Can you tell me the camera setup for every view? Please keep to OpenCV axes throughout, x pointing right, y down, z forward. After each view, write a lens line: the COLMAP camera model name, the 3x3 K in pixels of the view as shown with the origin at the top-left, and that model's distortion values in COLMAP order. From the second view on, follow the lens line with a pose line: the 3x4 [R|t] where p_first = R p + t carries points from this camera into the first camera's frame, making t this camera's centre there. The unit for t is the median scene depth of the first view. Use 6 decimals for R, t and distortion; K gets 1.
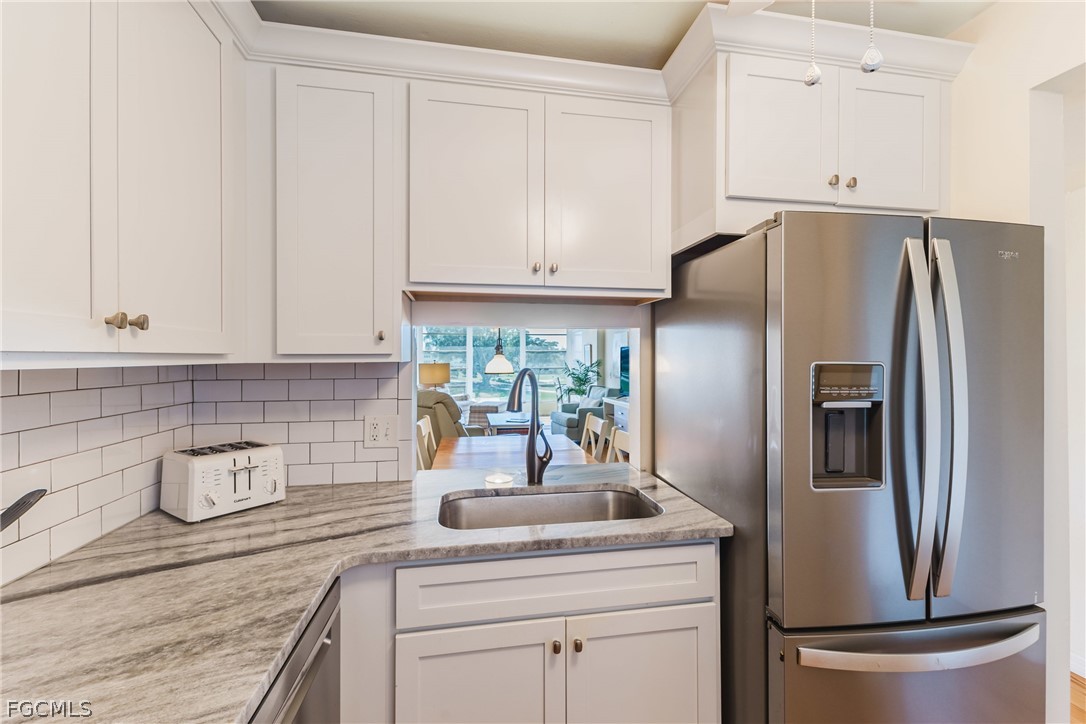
lens RADIAL K [[470.2, 0, 545.1], [0, 470.2, 361.5], [0, 0, 1]] dist [0.022905, -0.005382]
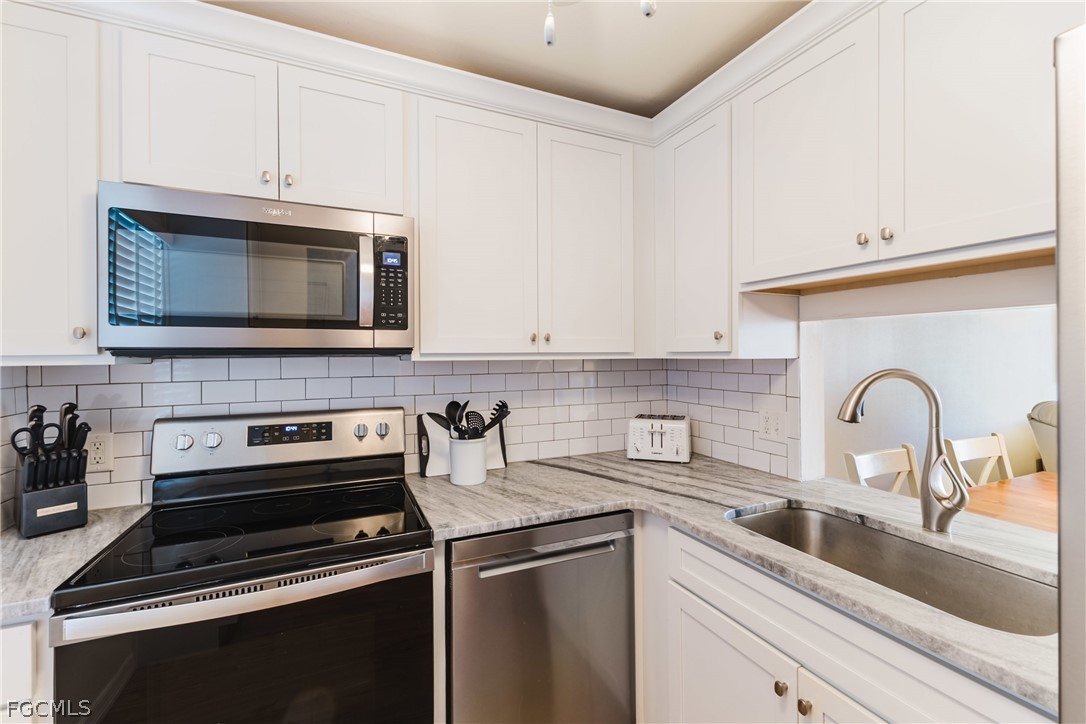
lens RADIAL K [[470.2, 0, 545.1], [0, 470.2, 361.5], [0, 0, 1]] dist [0.022905, -0.005382]
pose [[0.247490, 0.016373, -0.968752, 0.720668], [-0.004027, 0.999866, 0.015870, -0.009635], [0.968882, -0.000026, 0.247523, 0.346166]]
